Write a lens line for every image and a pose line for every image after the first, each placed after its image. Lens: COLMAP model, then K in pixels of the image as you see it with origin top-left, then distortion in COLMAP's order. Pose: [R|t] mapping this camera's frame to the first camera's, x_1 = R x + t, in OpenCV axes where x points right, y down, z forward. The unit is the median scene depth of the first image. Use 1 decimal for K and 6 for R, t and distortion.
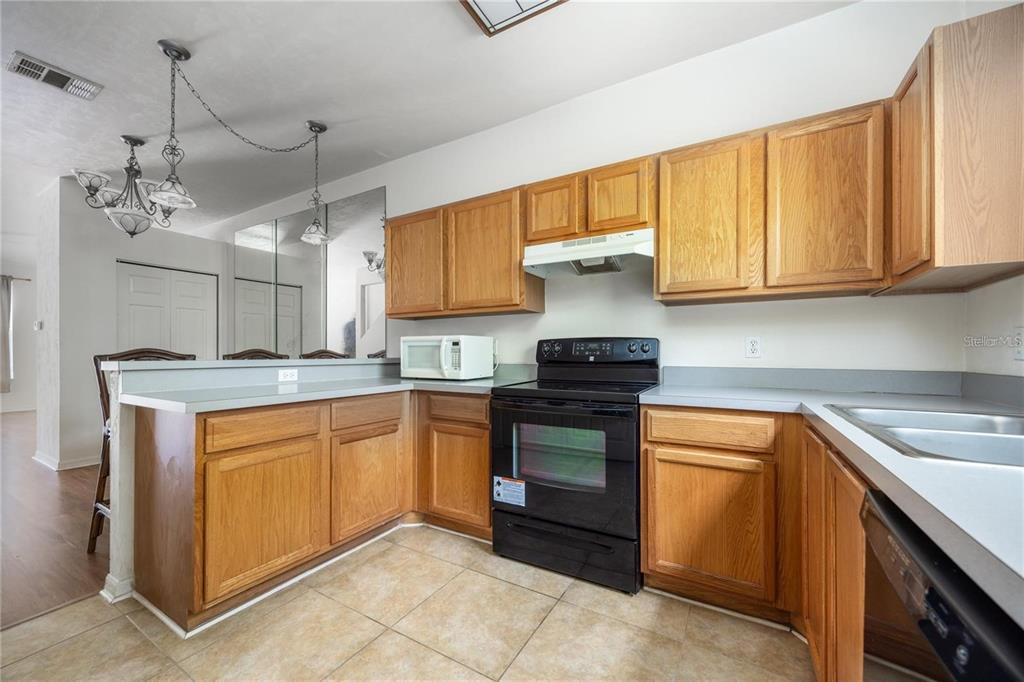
lens RADIAL K [[405.3, 0, 507.0], [0, 405.3, 349.1], [0, 0, 1]] dist [-0.003272, 0.000062]
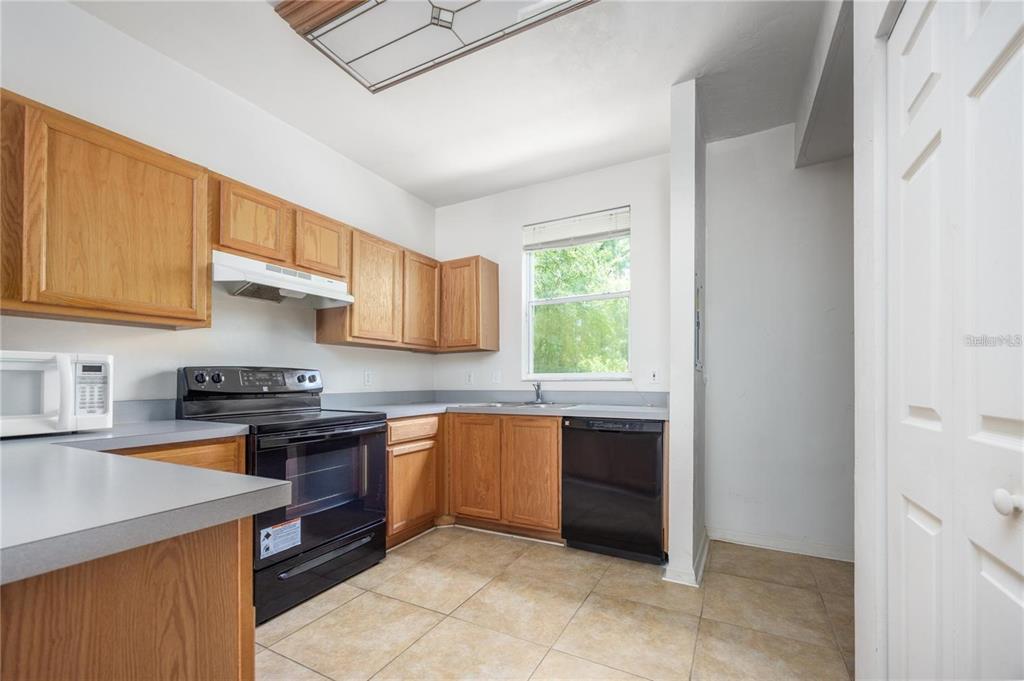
lens RADIAL K [[405.3, 0, 523.0], [0, 405.3, 377.0], [0, 0, 1]] dist [-0.003272, 0.000062]
pose [[-0.049797, 0.009551, 0.998714, -0.924736], [-0.002939, 0.999949, -0.009710, 0.002990], [-0.998755, -0.003419, -0.049766, 0.517670]]
